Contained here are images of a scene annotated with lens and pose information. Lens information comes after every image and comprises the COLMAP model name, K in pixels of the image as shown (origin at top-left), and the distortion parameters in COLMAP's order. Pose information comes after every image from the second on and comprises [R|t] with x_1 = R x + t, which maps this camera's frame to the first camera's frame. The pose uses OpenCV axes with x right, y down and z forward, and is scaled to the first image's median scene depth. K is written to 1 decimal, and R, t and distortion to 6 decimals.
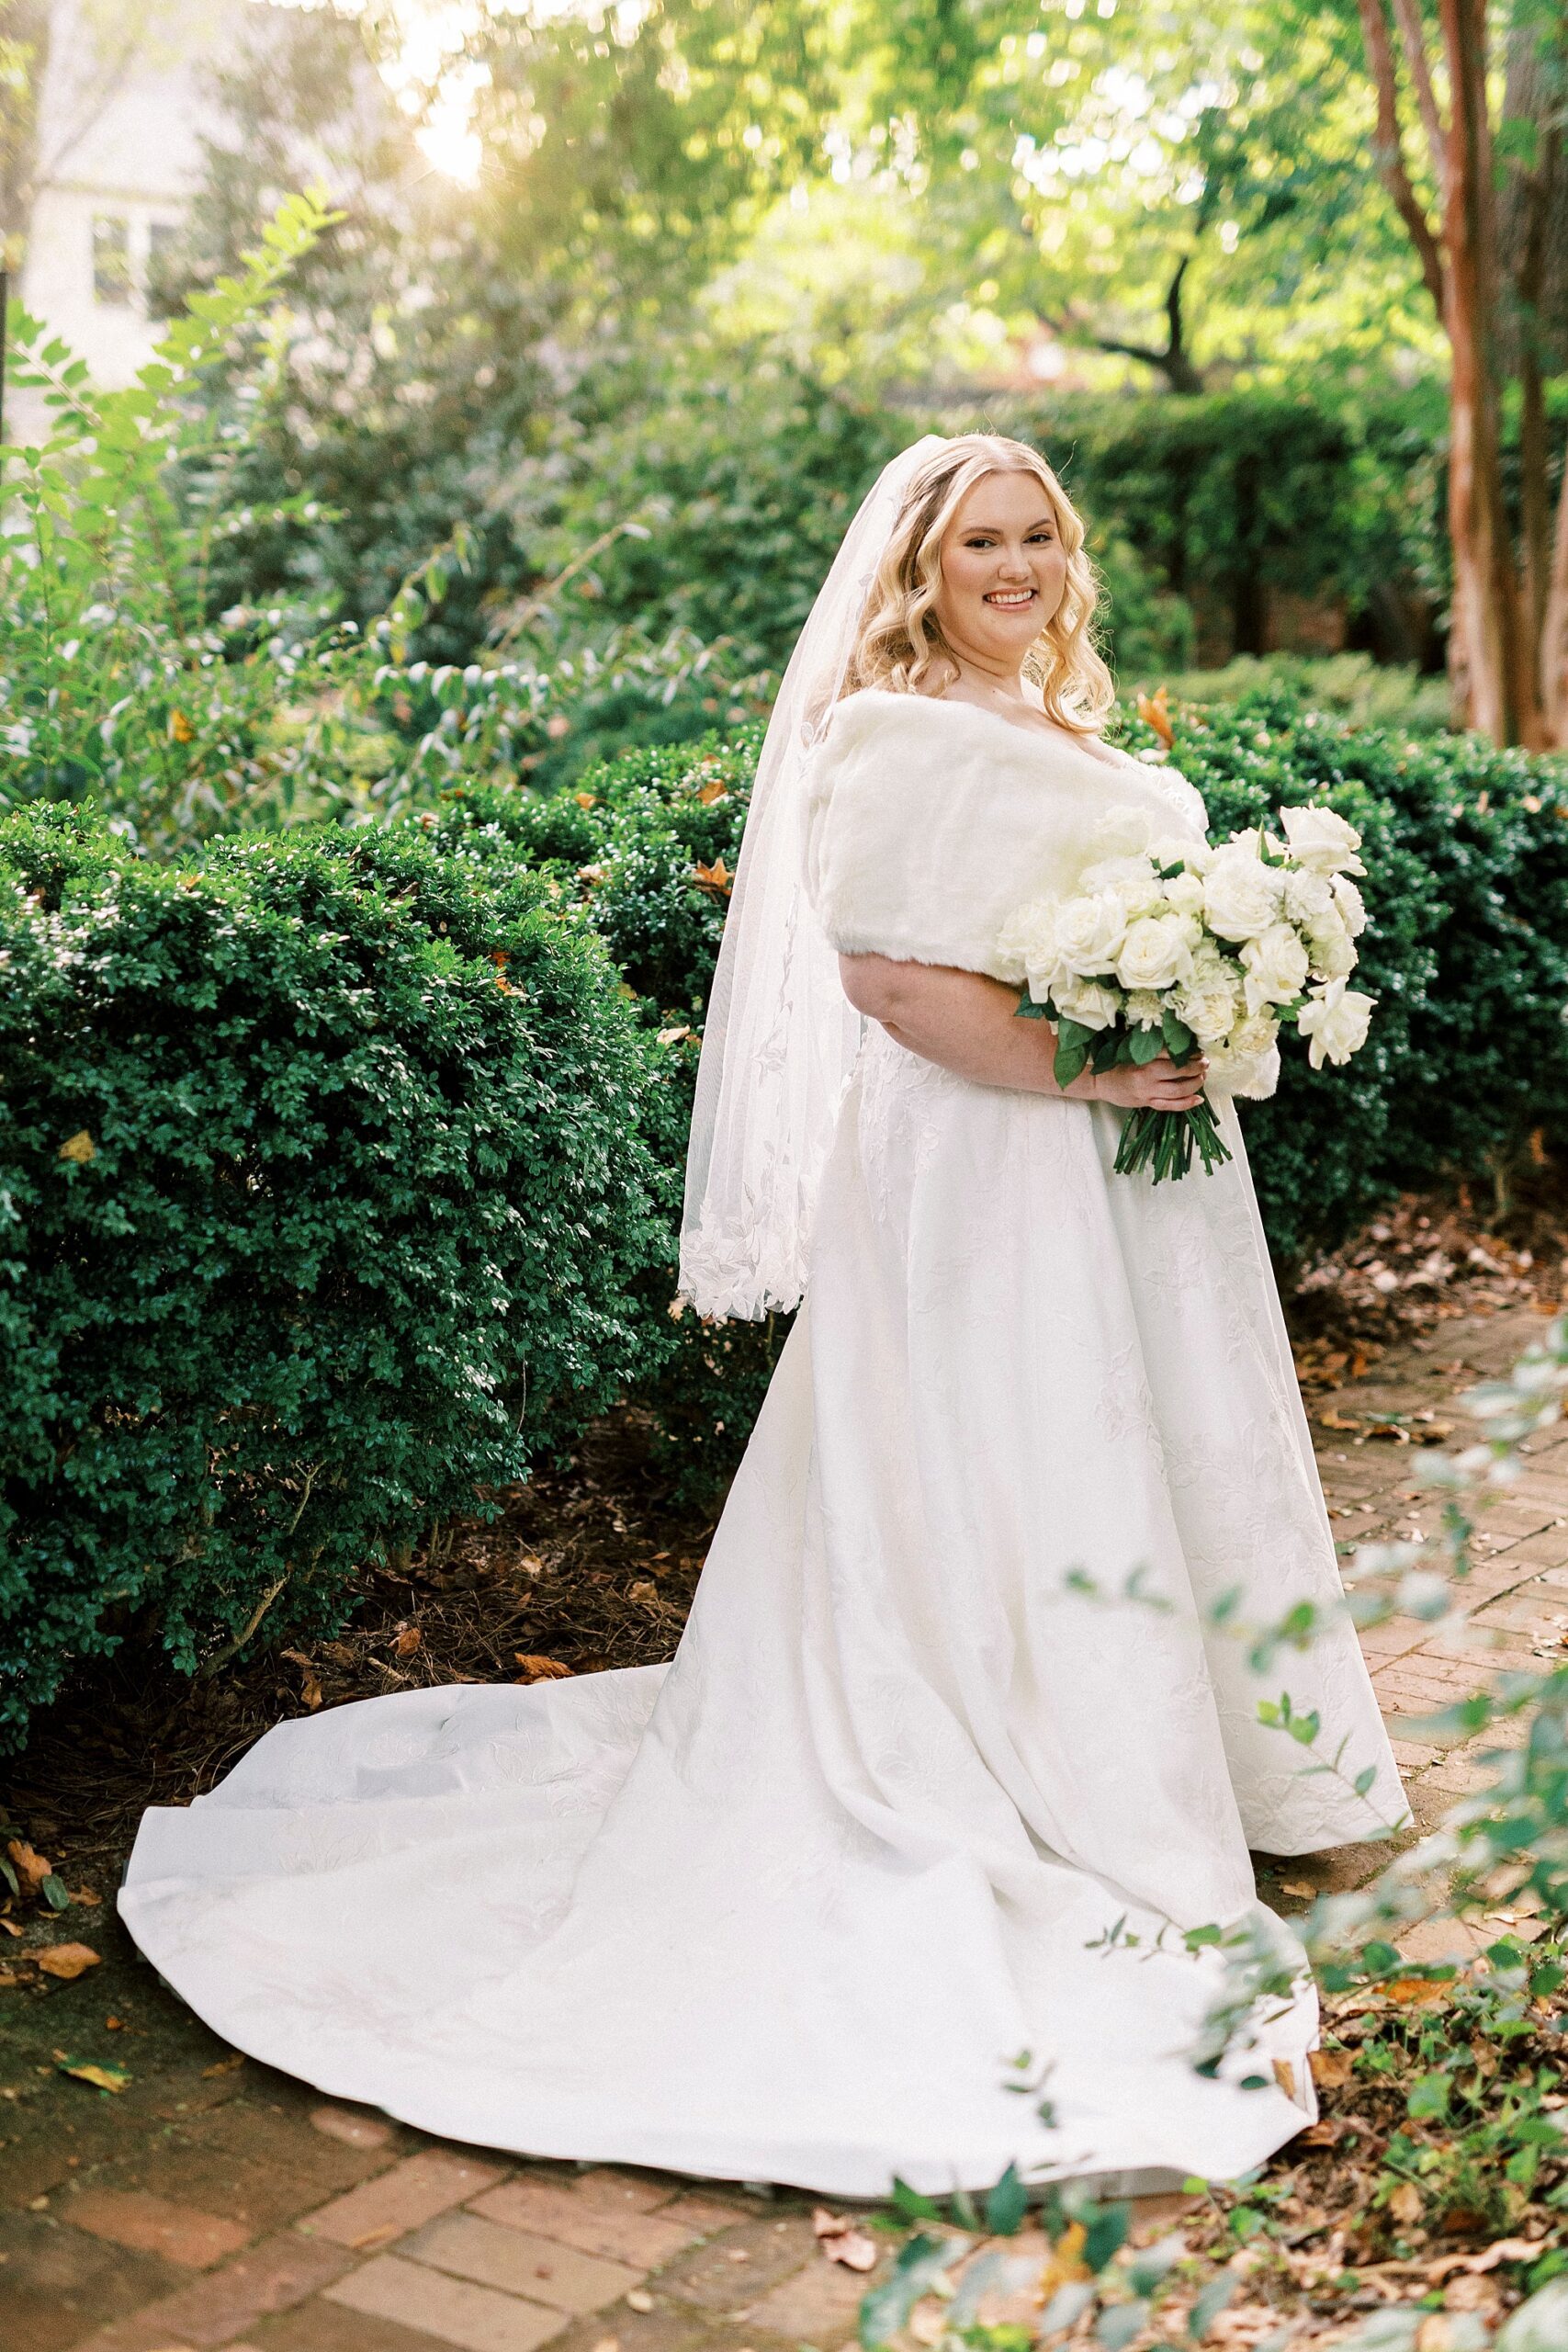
lens RADIAL K [[3561.8, 0, 790.1], [0, 3561.8, 1176.9], [0, 0, 1]] dist [0.011417, 0.014646]
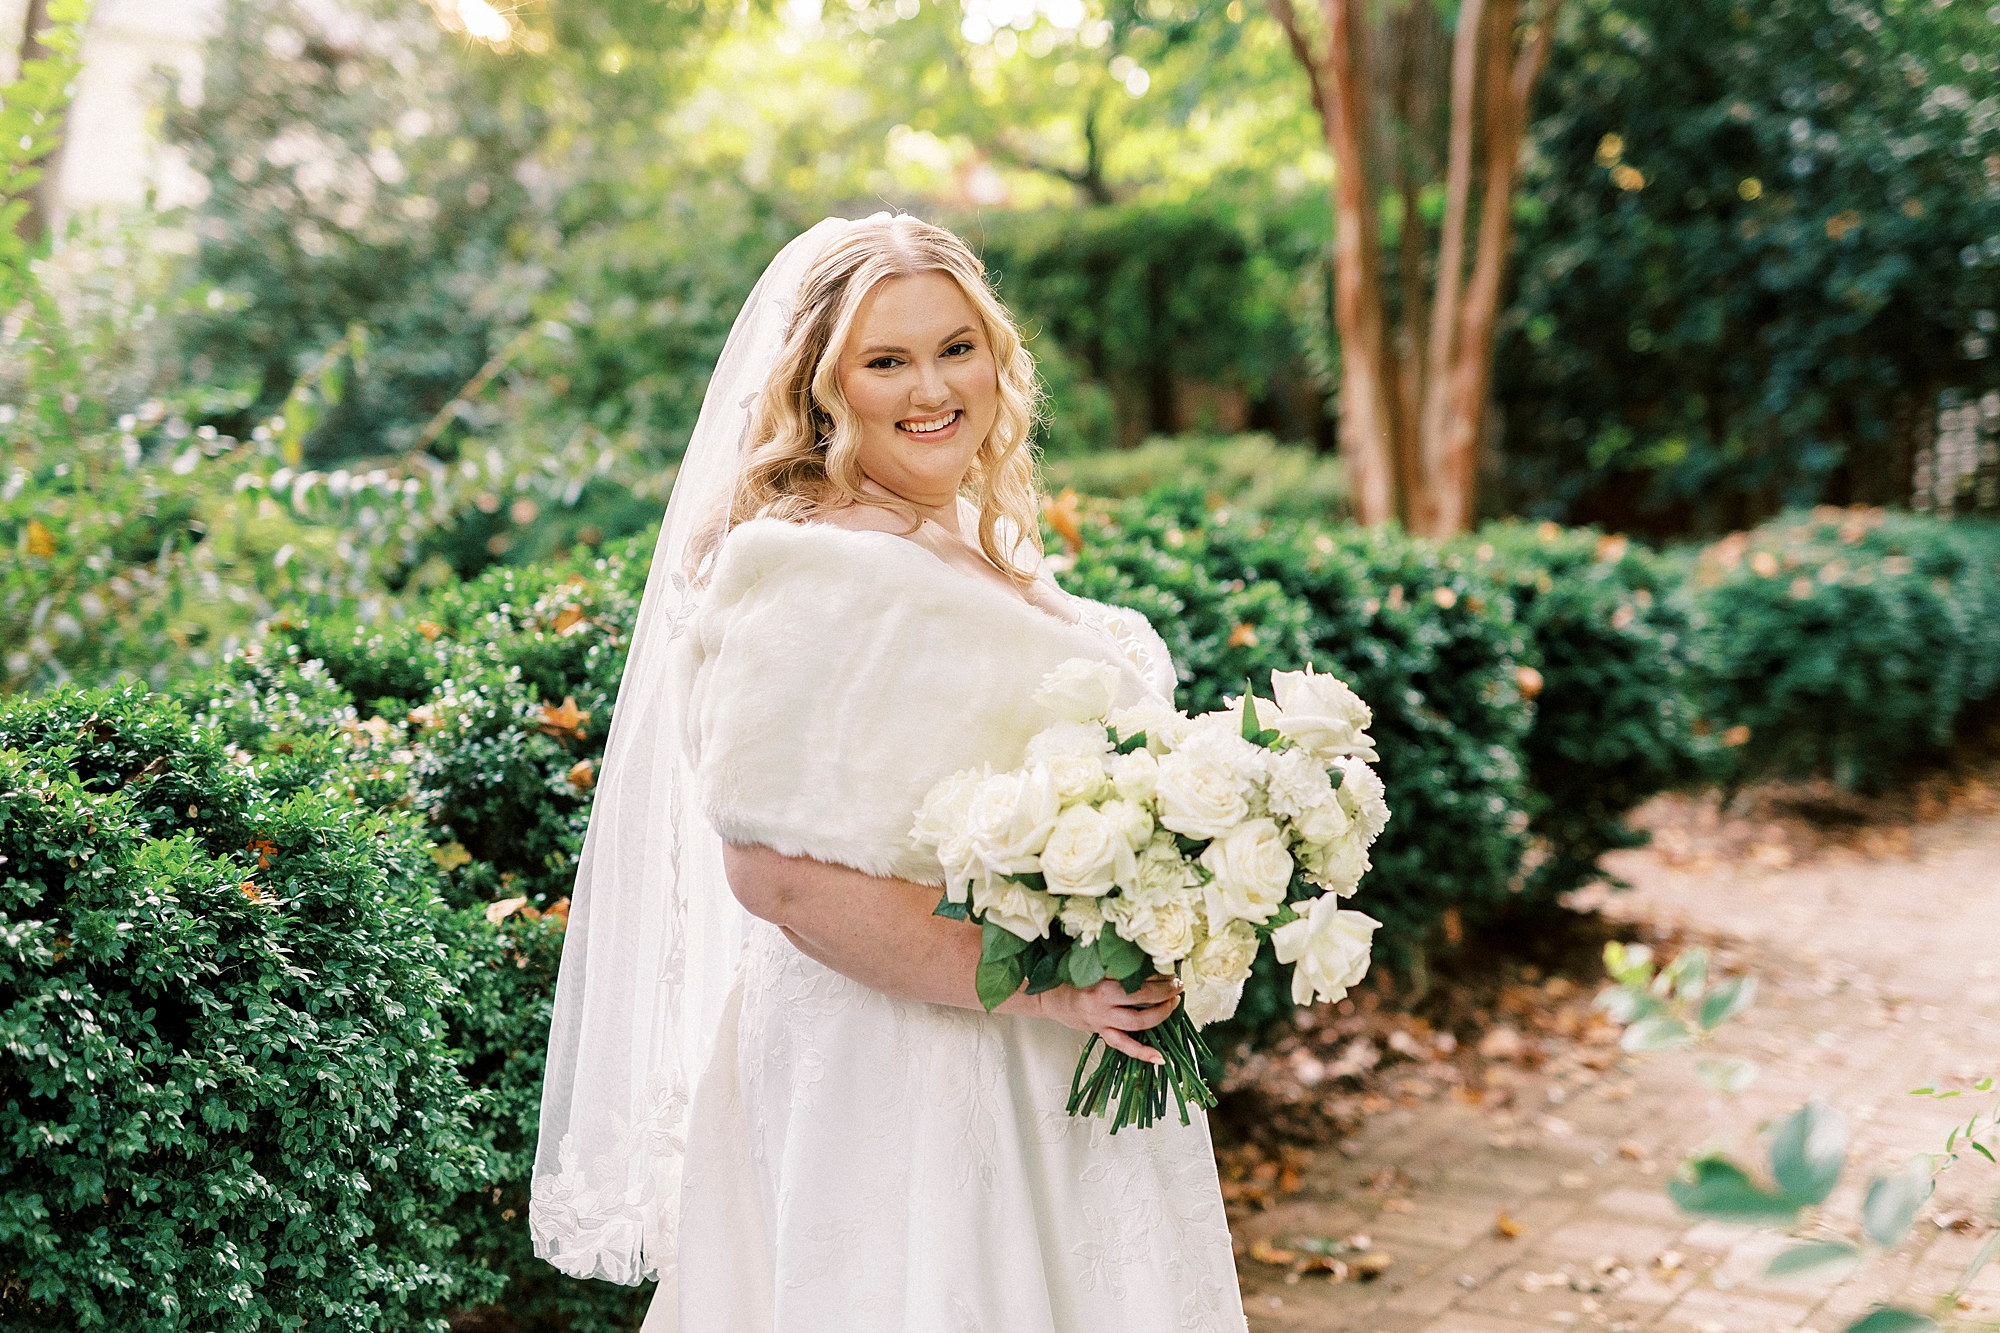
lens RADIAL K [[3029.1, 0, 1000.8], [0, 3029.1, 662.1], [0, 0, 1]] dist [0.011417, 0.014646]
pose [[0.997266, -0.015816, 0.072179, 0.024625], [0.020766, 0.997445, -0.068354, -0.032943], [-0.070914, 0.069666, 0.995047, 0.177531]]
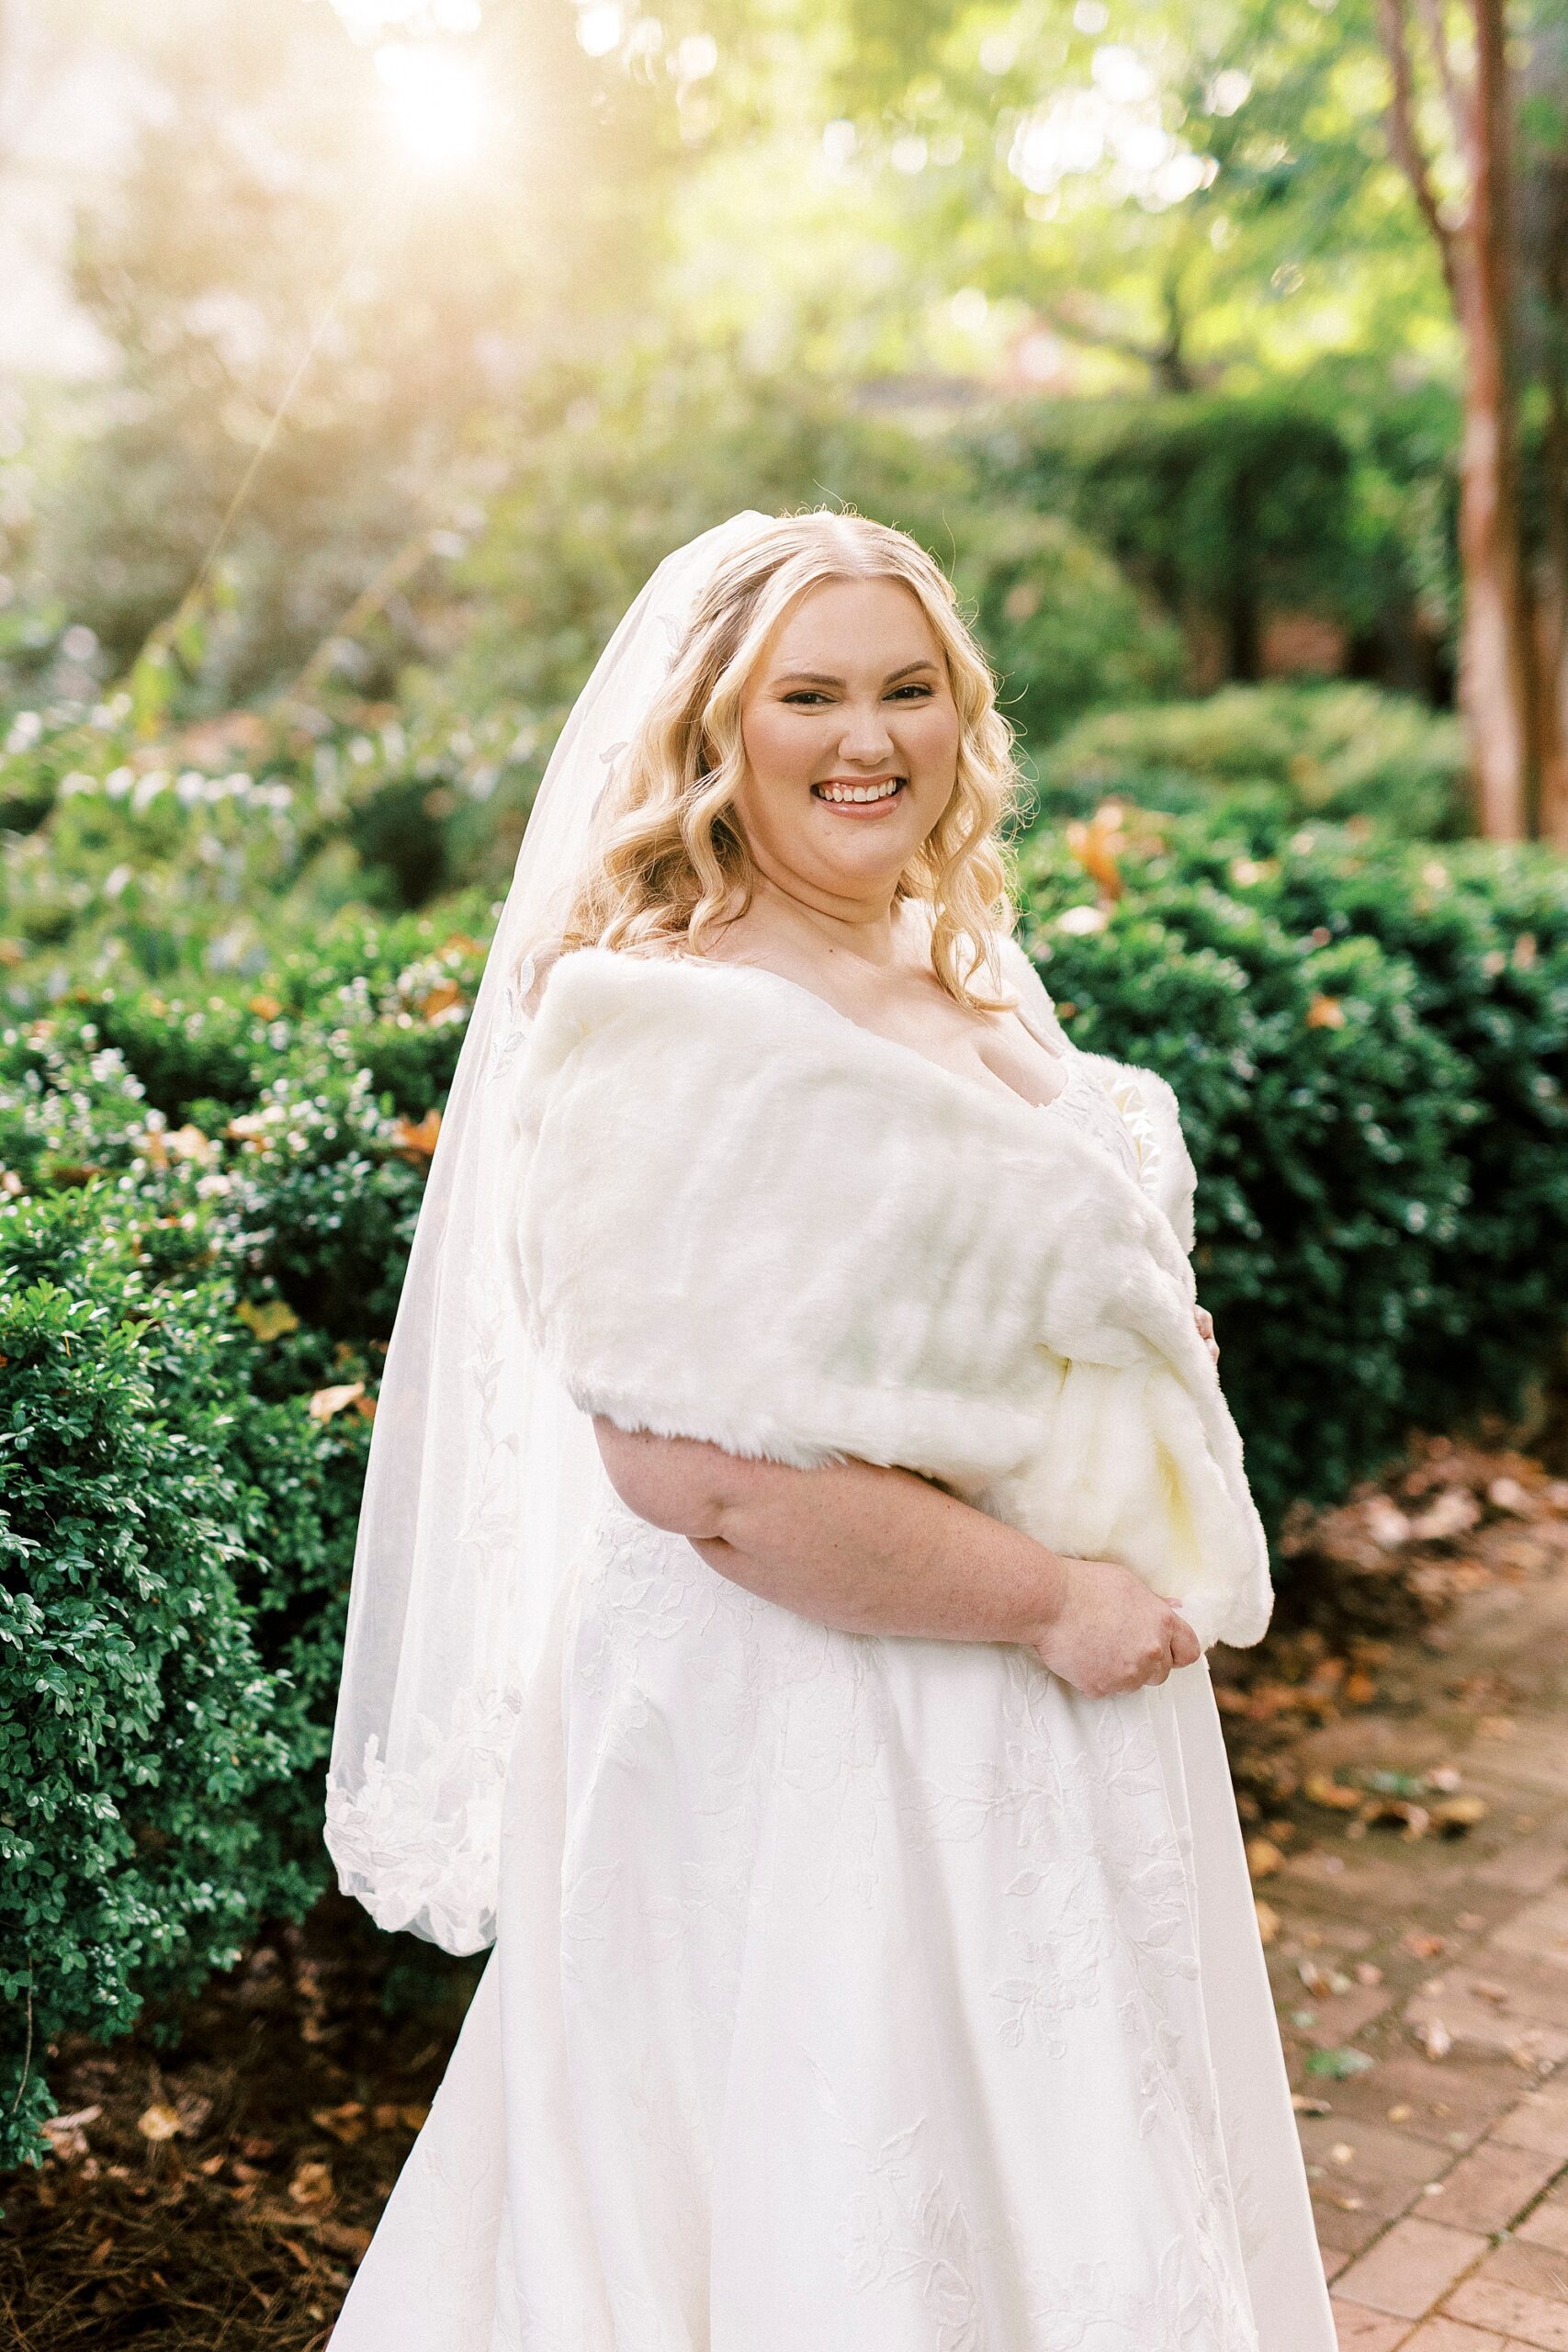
lens RADIAL K [[3509.0, 0, 775.0], [0, 3509.0, 1181.6], [0, 0, 1]] dist [-0.002532, 0.049893]
pose [[0.999931, 0.010705, -0.004780, 0.036419], [-0.010668, 0.999913, 0.007757, -0.060980], [0.004862, -0.007705, 0.999958, 0.243213]]
